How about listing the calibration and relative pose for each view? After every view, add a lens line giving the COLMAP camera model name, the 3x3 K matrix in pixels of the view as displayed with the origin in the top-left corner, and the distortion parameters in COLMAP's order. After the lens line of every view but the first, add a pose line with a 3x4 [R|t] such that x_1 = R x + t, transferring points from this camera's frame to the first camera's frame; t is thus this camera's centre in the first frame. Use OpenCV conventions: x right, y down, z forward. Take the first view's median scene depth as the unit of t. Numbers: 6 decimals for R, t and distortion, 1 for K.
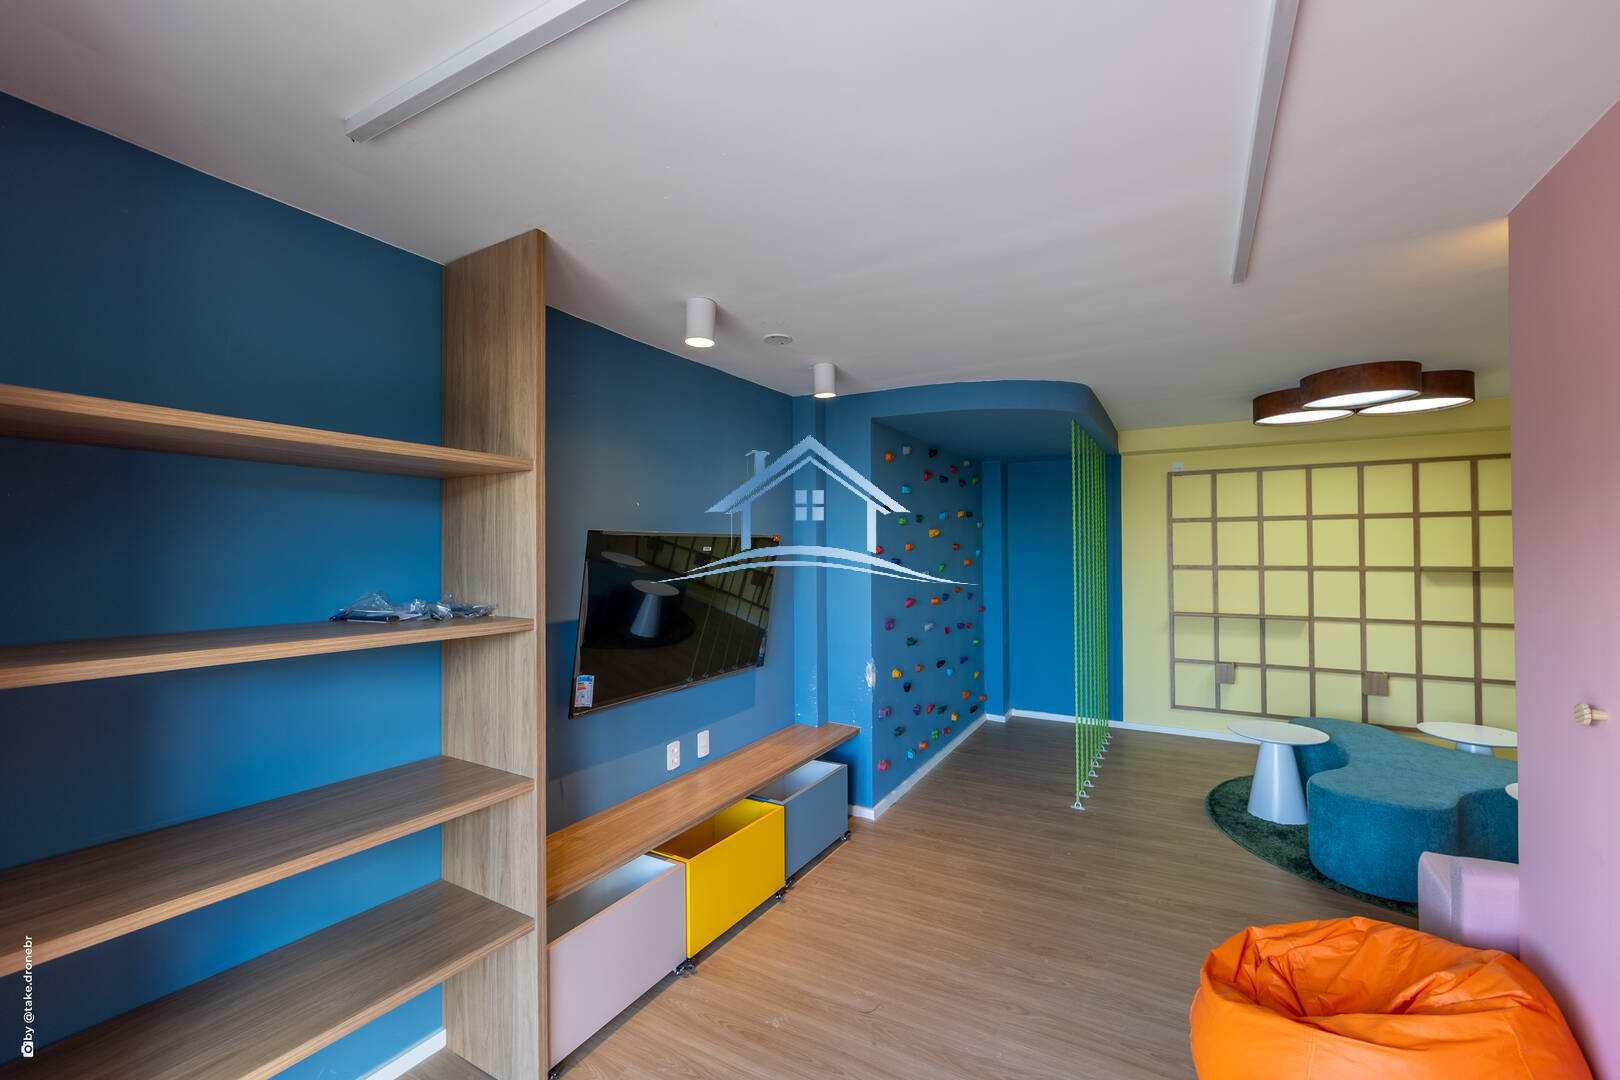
lens RADIAL K [[661.4, 0, 805.7], [0, 661.4, 535.8], [0, 0, 1]] dist [-0.000348, -0.000247]
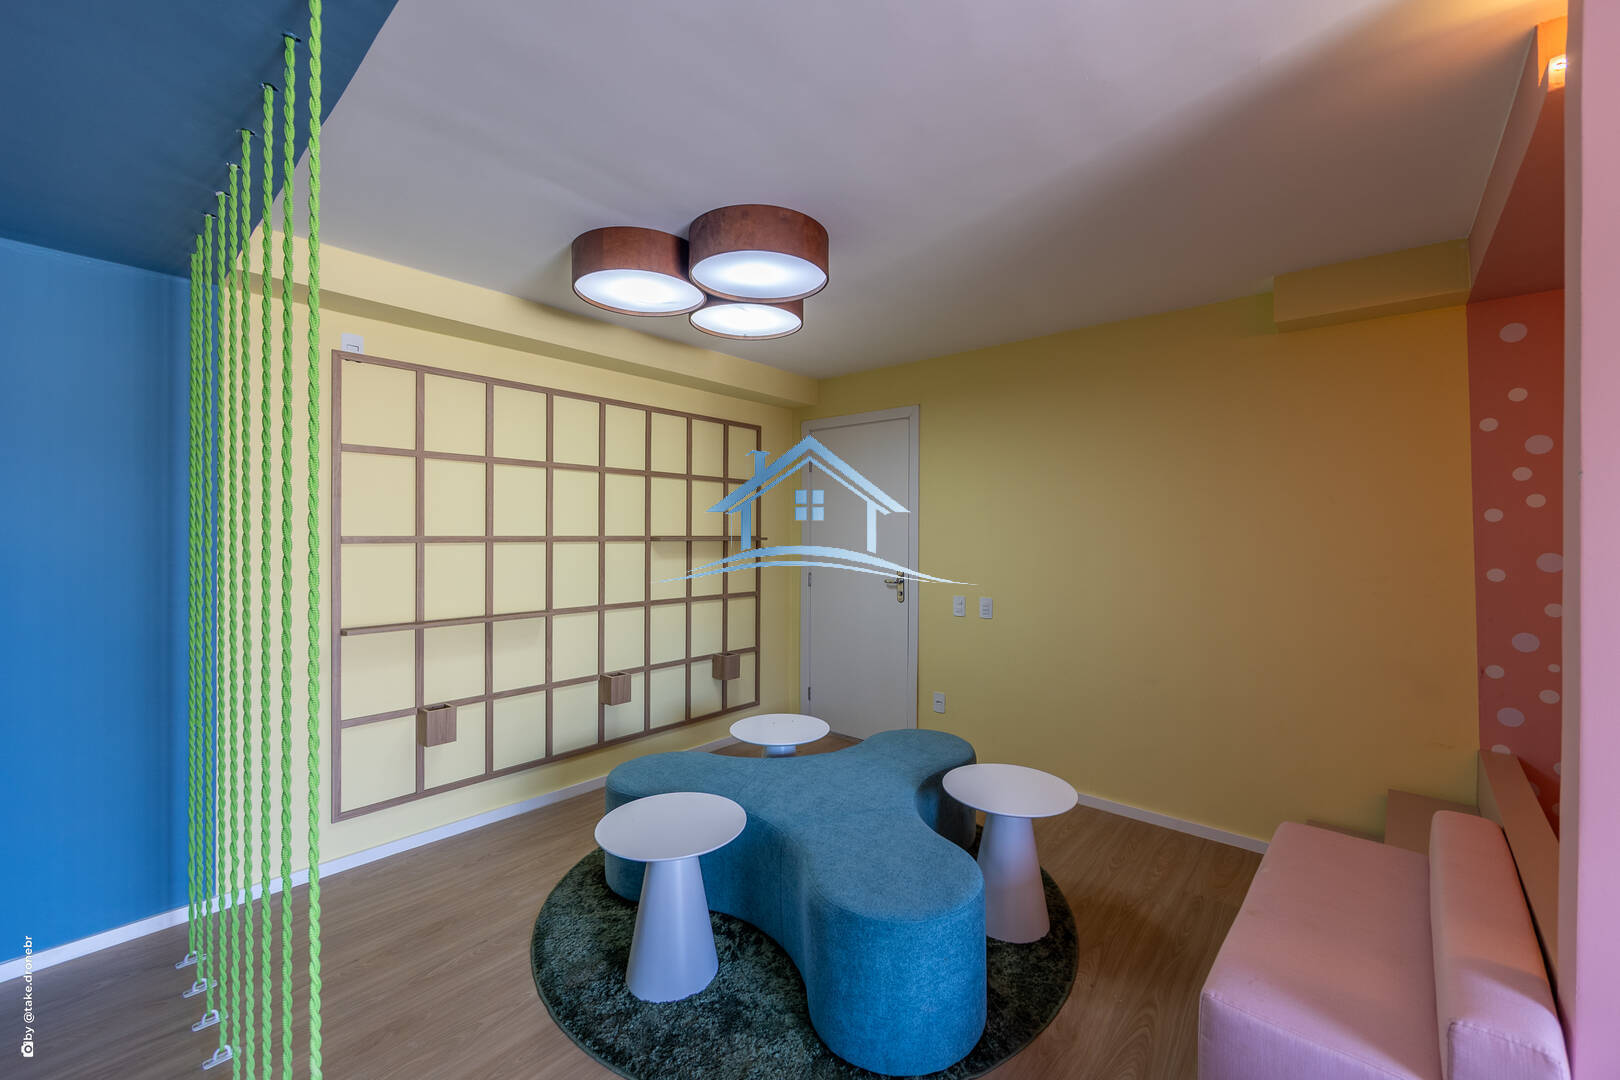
lens RADIAL K [[661.4, 0, 805.7], [0, 661.4, 535.8], [0, 0, 1]] dist [-0.000348, -0.000247]
pose [[0.183261, -0.004212, 0.983055, 0.146138], [-0.031464, 0.999453, 0.010148, 0.031833], [-0.982561, -0.032791, 0.183029, 0.648126]]
